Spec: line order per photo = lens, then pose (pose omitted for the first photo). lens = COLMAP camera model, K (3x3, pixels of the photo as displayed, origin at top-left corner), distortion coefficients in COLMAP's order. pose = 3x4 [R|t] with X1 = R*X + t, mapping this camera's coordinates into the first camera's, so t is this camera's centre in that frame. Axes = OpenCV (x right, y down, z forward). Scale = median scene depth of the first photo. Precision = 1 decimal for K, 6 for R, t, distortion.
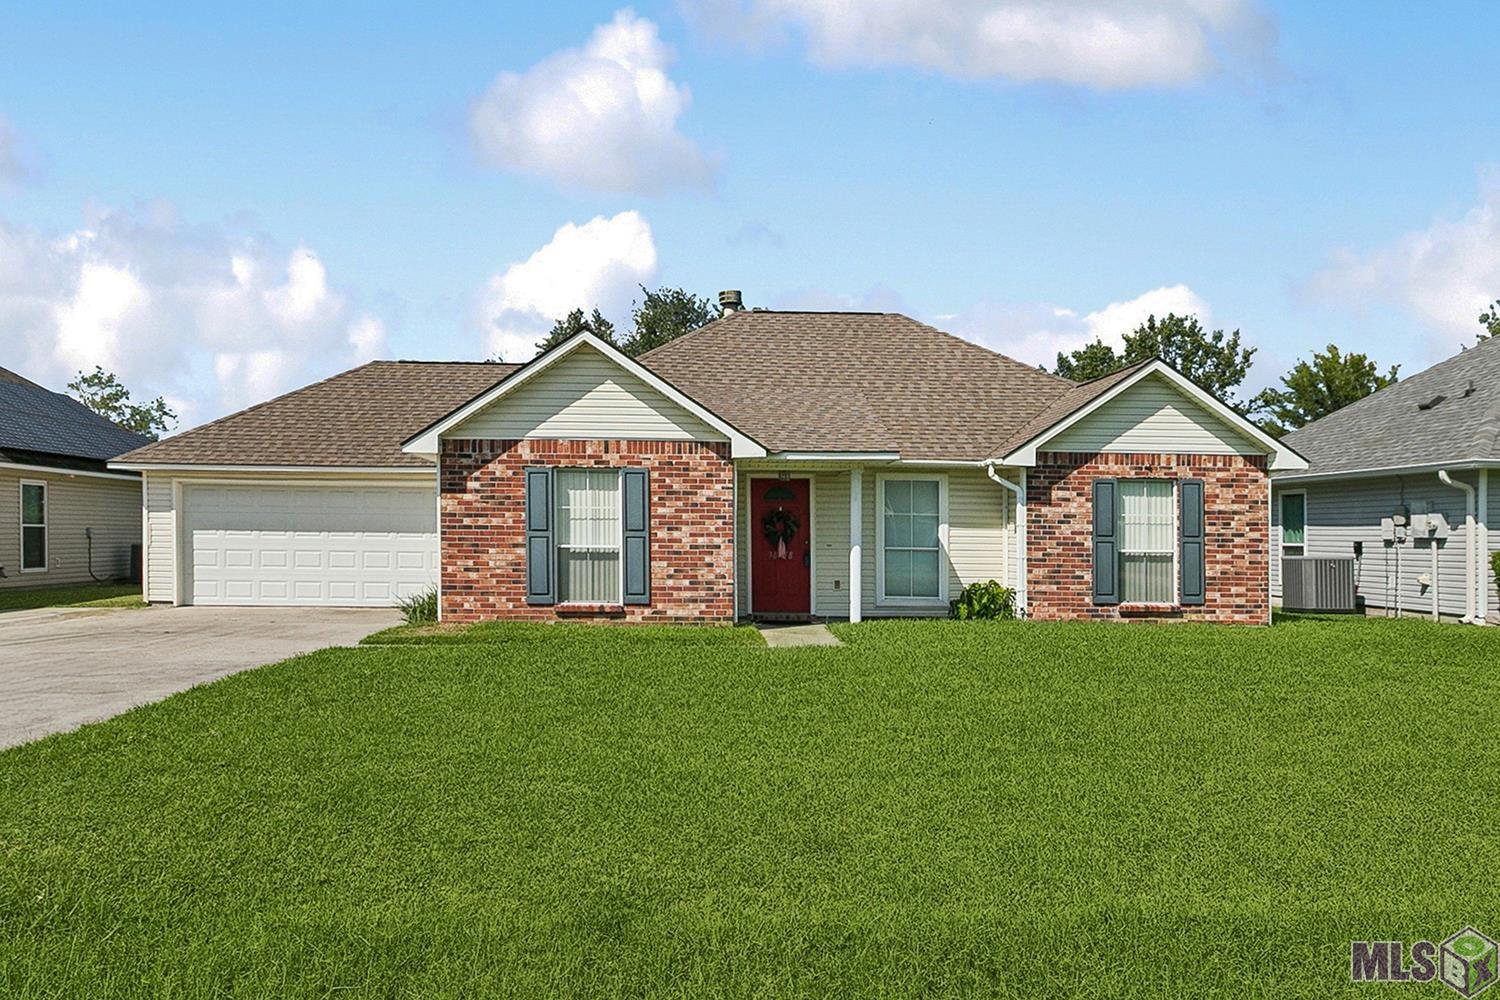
lens RADIAL K [[1032.8, 0, 747.0], [0, 1032.8, 514.5], [0, 0, 1]] dist [0.005832, 0.003721]
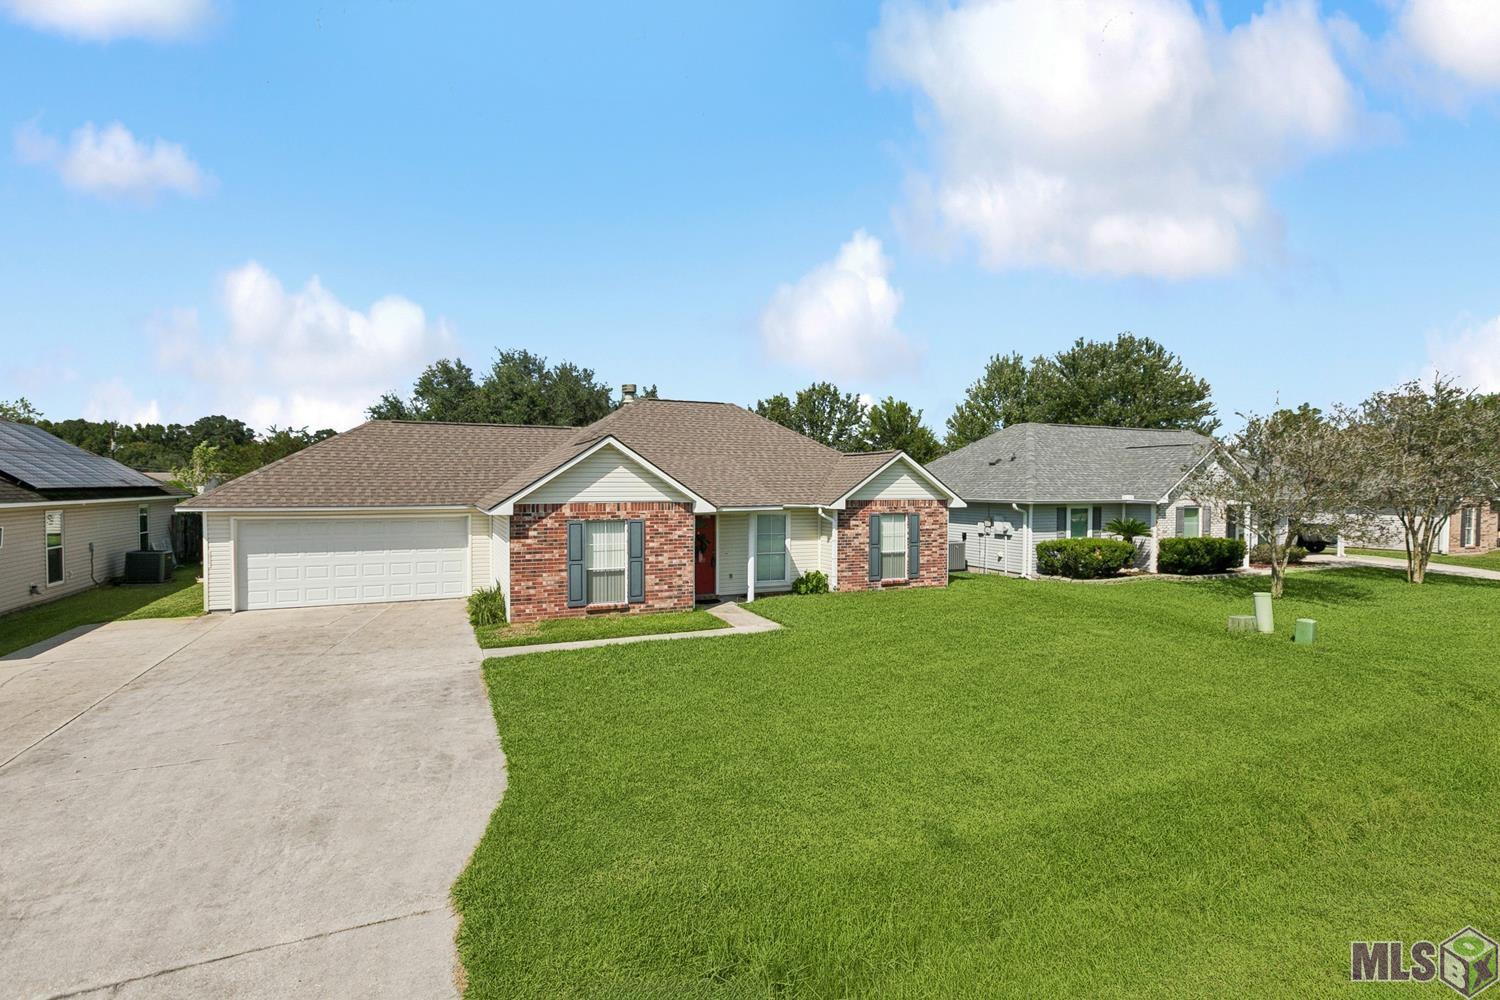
lens RADIAL K [[674.9, 0, 753.5], [0, 674.9, 485.8], [0, 0, 1]] dist [-0.001654, 0.000036]
pose [[0.935521, -0.009388, 0.353146, -0.284827], [0.004578, 0.999885, 0.014453, -0.103024], [-0.353241, -0.011904, 0.935457, -0.055580]]
